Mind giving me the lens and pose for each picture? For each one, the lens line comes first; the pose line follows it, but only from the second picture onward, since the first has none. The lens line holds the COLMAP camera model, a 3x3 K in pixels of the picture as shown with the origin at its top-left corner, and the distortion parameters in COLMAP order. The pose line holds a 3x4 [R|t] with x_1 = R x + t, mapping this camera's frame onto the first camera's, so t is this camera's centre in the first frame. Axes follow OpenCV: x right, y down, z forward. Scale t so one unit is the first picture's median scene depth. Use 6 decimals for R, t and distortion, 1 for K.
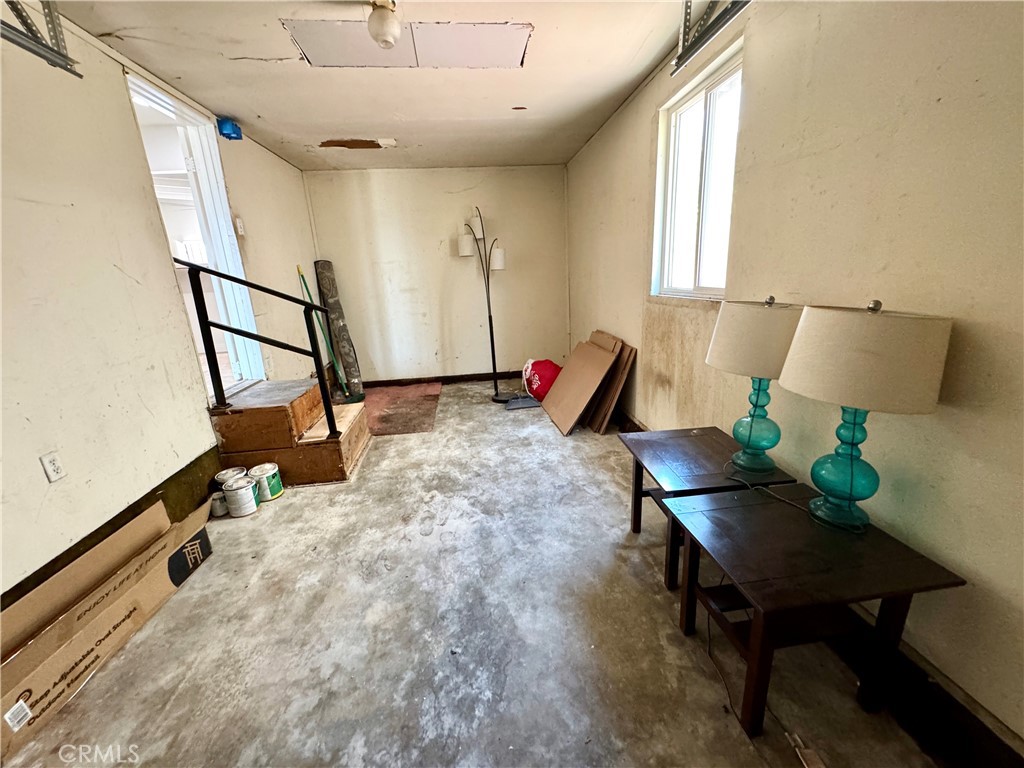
lens RADIAL K [[418.2, 0, 510.7], [0, 418.2, 386.0], [0, 0, 1]] dist [-0.003461, -0.000076]
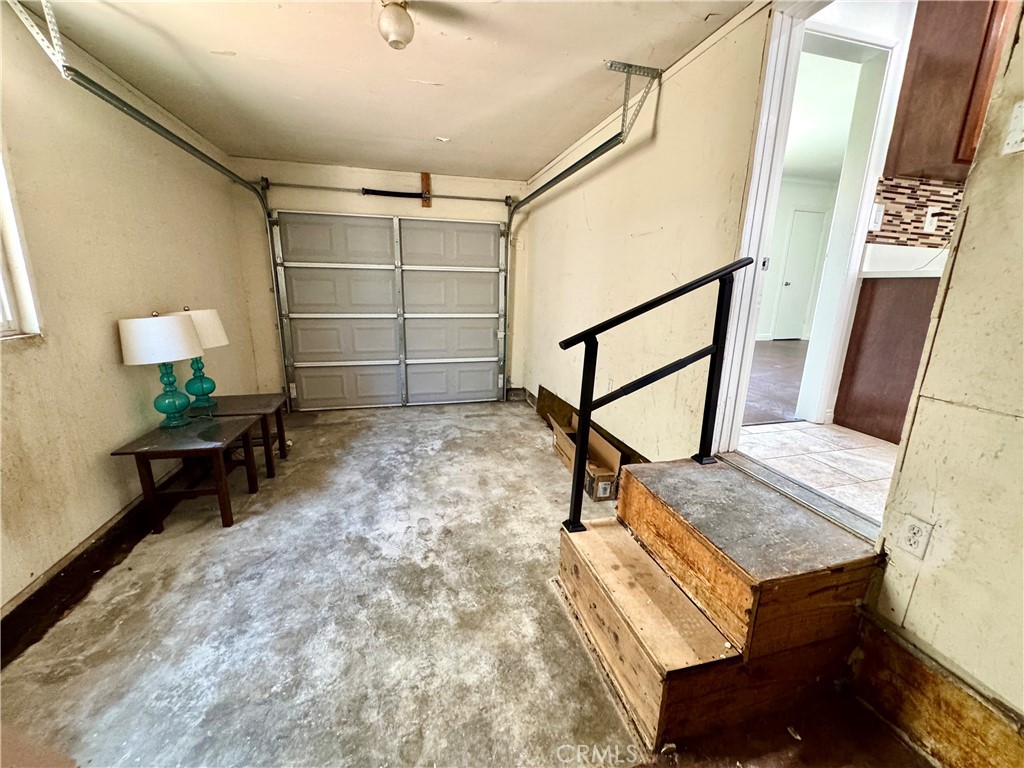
lens RADIAL K [[418.2, 0, 512.5], [0, 418.2, 382.3], [0, 0, 1]] dist [-0.003461, -0.000076]
pose [[-0.989286, 0.061300, -0.132494, -0.271738], [-0.009579, 0.878357, 0.477910, -0.440282], [0.145673, 0.474059, -0.868359, 1.592170]]
